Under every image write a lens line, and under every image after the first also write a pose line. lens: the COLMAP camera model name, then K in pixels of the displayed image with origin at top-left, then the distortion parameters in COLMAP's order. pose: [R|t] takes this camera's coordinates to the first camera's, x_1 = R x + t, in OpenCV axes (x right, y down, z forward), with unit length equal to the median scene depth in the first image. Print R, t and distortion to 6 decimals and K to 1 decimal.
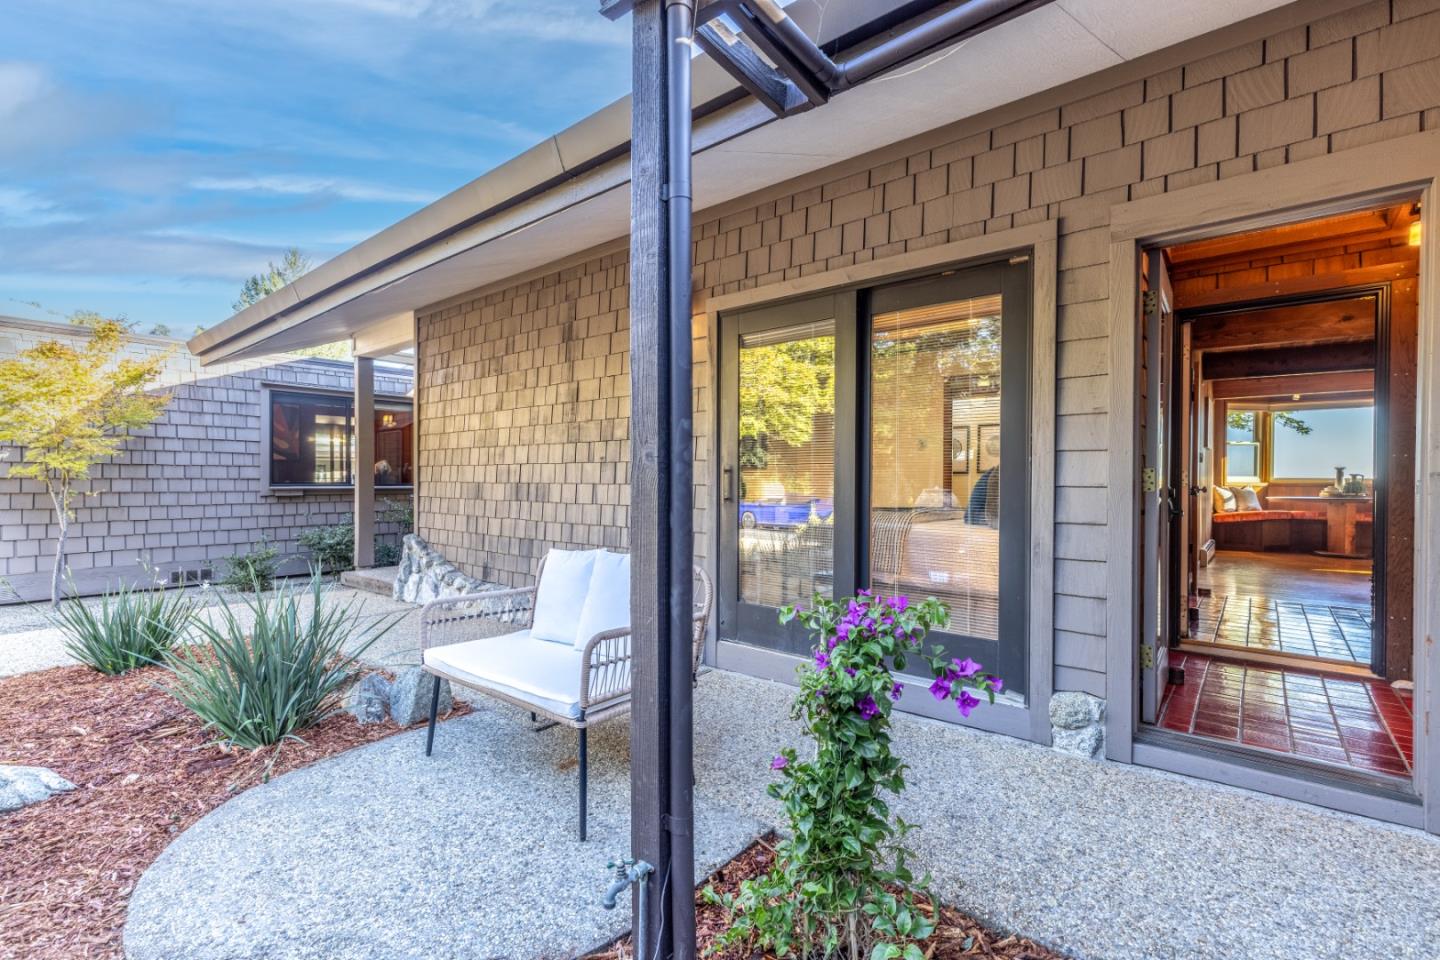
lens RADIAL K [[643.4, 0, 720.0], [0, 643.4, 480.0], [0, 0, 1]] dist [0.012612, 0.000271]
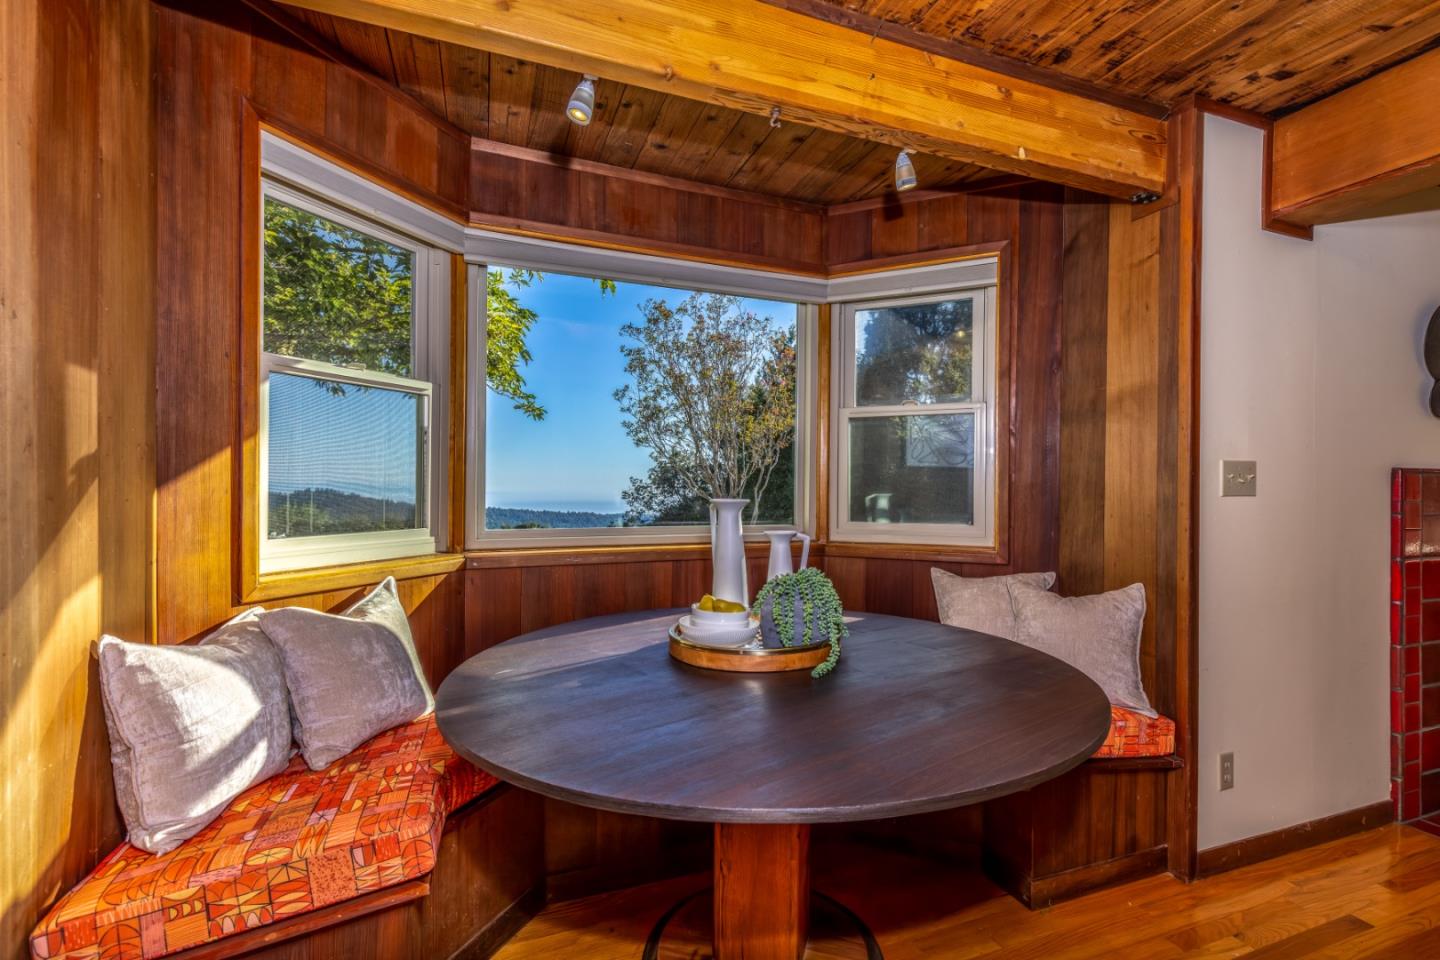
lens RADIAL K [[643.4, 0, 720.0], [0, 643.4, 480.0], [0, 0, 1]] dist [0.012612, 0.000271]
pose [[0.506394, 0.007910, 0.862266, 0.815586], [-0.004337, 0.999969, -0.006626, -0.025764], [-0.862291, -0.000385, 0.506413, 0.947778]]
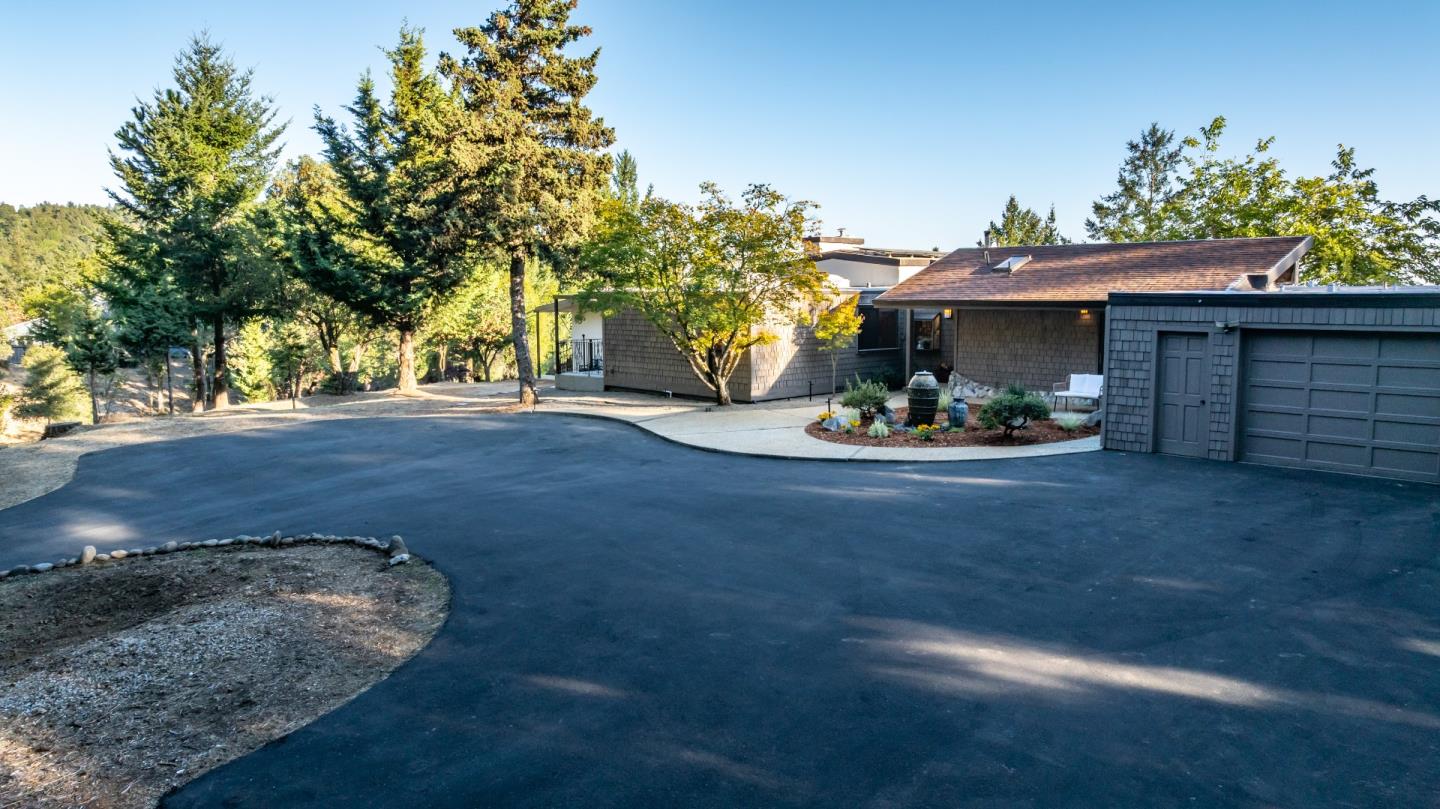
lens RADIAL K [[983.3, 0, 720.0], [0, 983.3, 404.5], [0, 0, 1]] dist [-0.008866, -0.002655]
pose [[0.991655, 0.004680, -0.128837, -0.839721], [0.010404, 0.993177, 0.116153, -0.240377], [0.128501, -0.116524, 0.984840, -2.881020]]
